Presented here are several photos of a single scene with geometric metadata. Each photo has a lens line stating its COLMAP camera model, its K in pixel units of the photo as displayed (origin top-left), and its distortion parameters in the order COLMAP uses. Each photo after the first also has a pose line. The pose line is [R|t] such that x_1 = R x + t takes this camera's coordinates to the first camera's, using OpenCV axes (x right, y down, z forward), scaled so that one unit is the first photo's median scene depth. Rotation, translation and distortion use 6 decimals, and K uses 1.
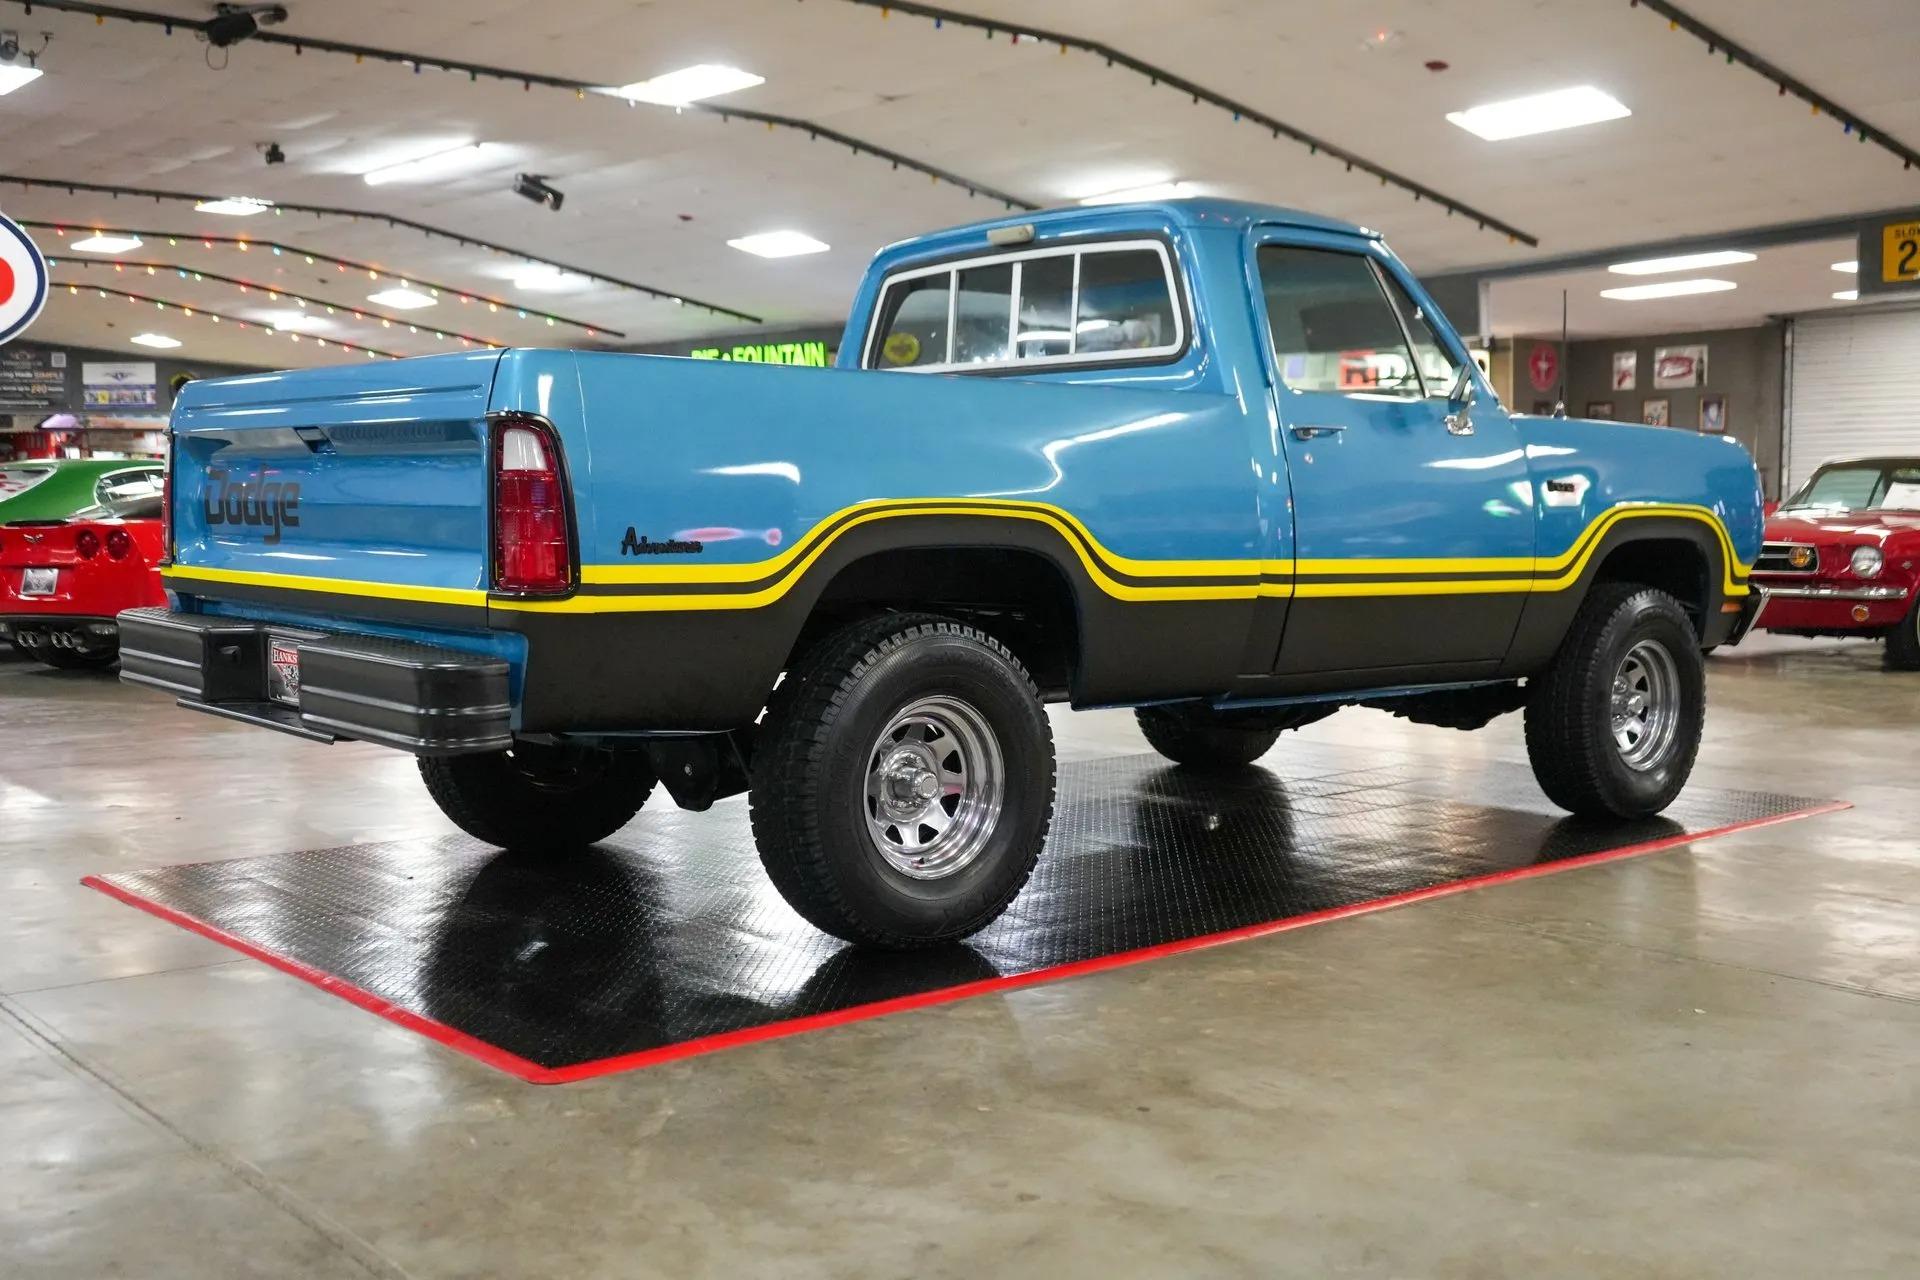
lens RADIAL K [[2002.2, 0, 960.0], [0, 2002.2, 640.0], [0, 0, 1]] dist [0.005401, 0.020214]
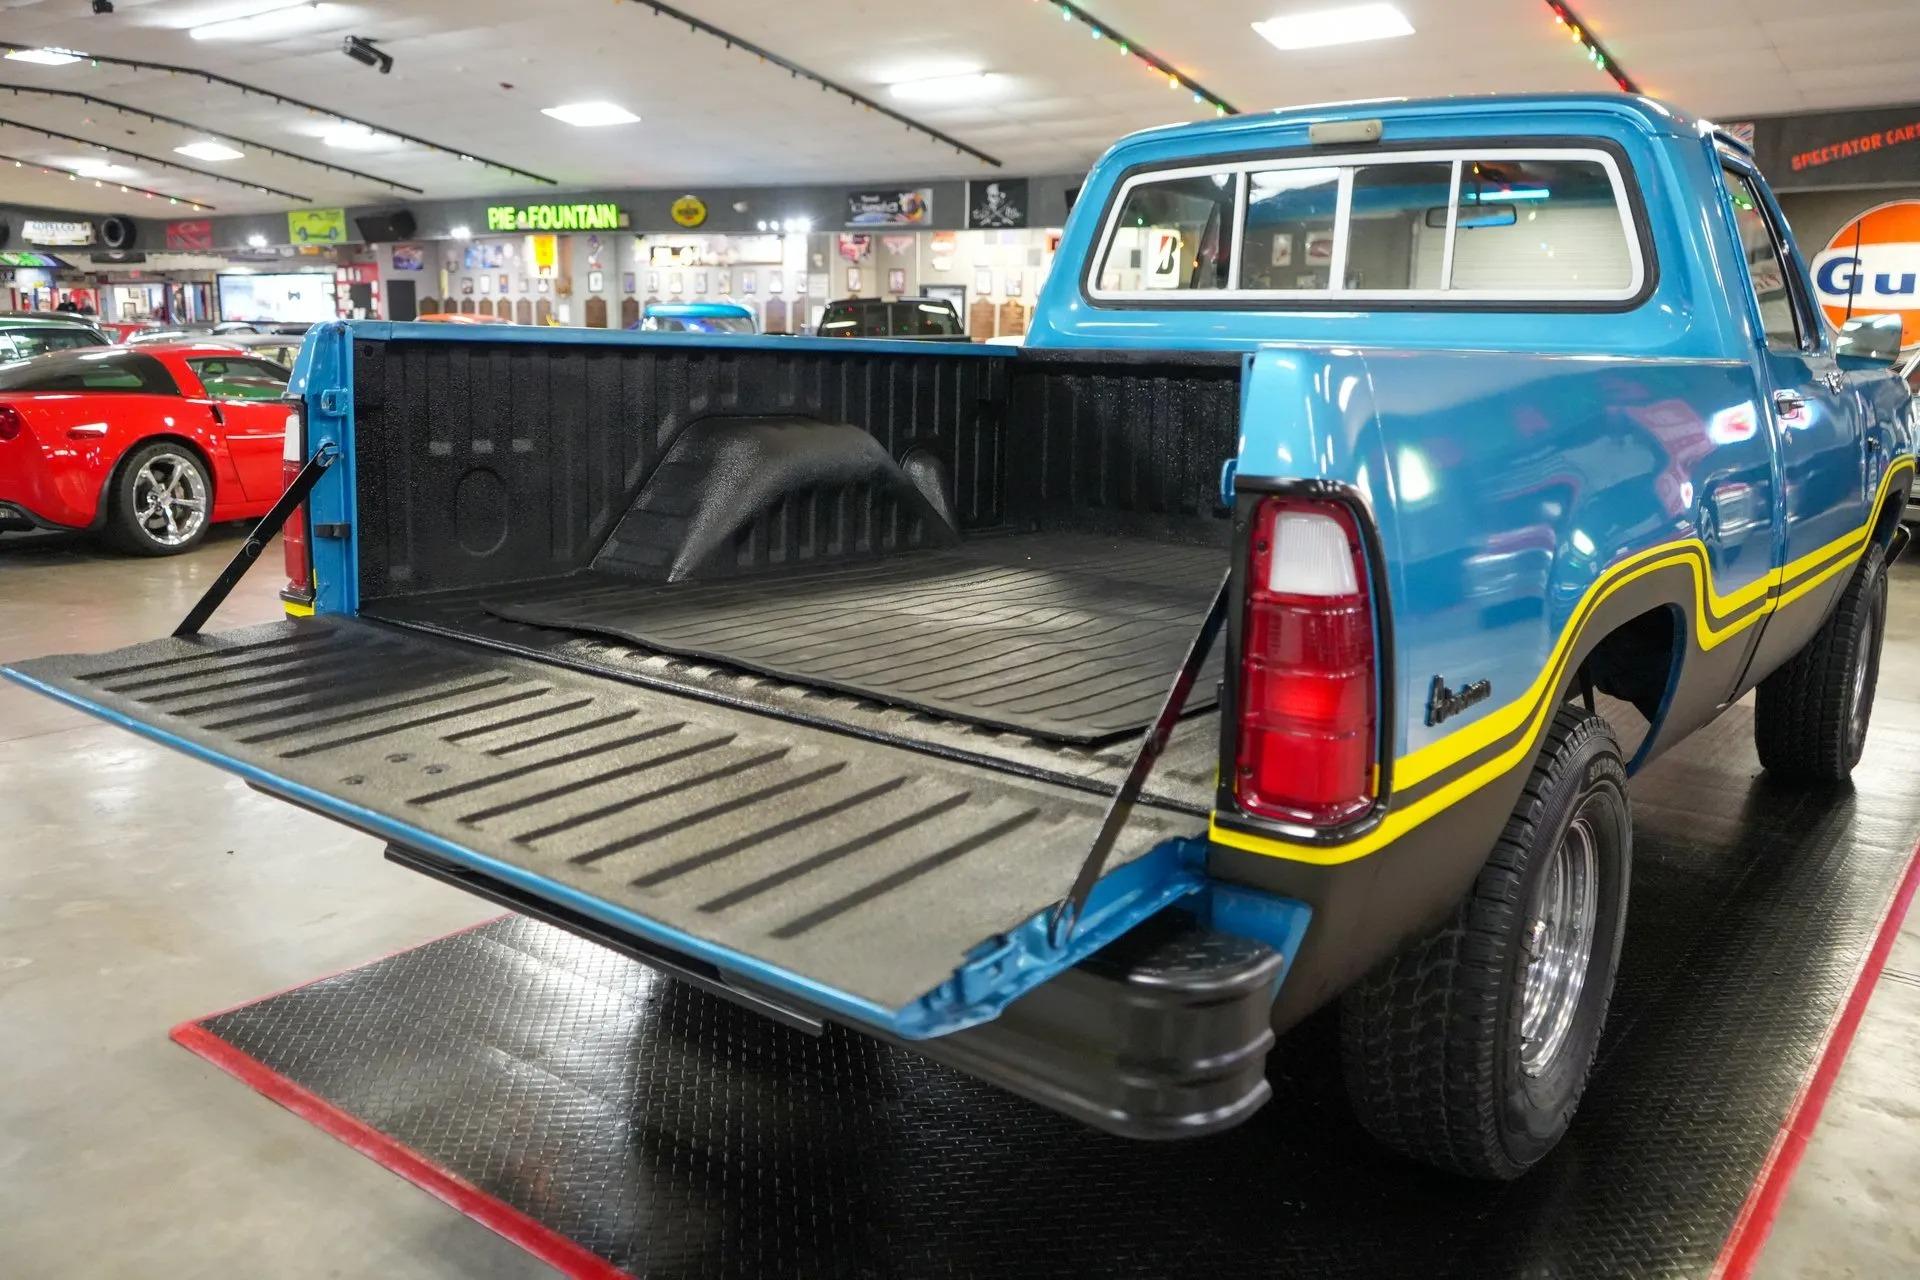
lens RADIAL K [[1529.3, 0, 960.0], [0, 1529.3, 640.0], [0, 0, 1]] dist [-0.012266, 0.008843]
pose [[0.980128, -0.025233, 0.196755, -0.275324], [-0.000704, 0.991428, 0.130649, -0.088639], [-0.198365, -0.128191, 0.971709, 0.453822]]
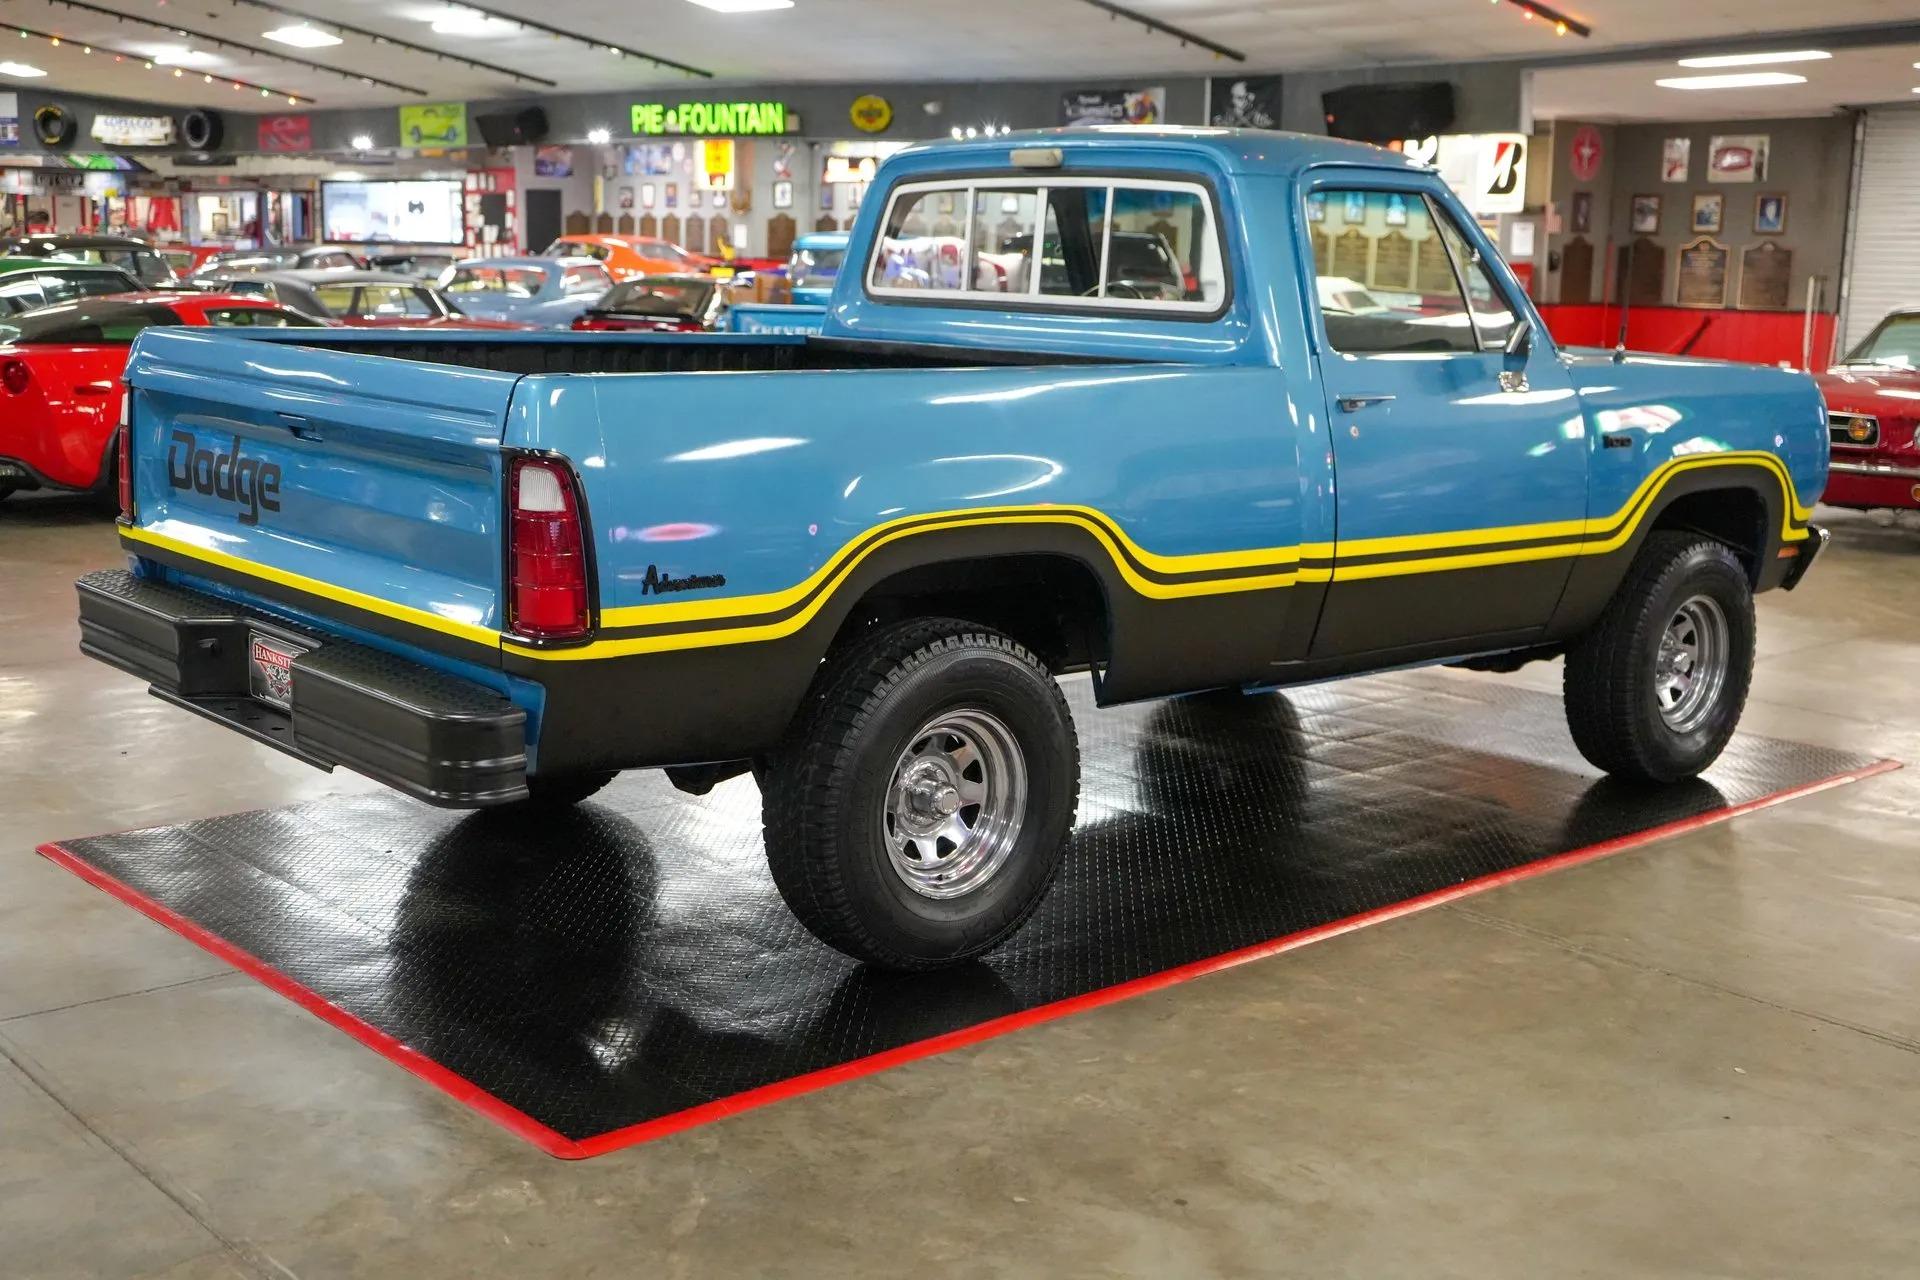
lens RADIAL K [[2224.1, 0, 960.0], [0, 2224.1, 640.0], [0, 0, 1]] dist [0.002718, 0.010717]
pose [[0.999596, 0.018989, 0.021164, -0.029461], [-0.021148, 0.994041, 0.106931, -0.100271], [-0.019008, -0.107336, 0.994041, -0.038335]]
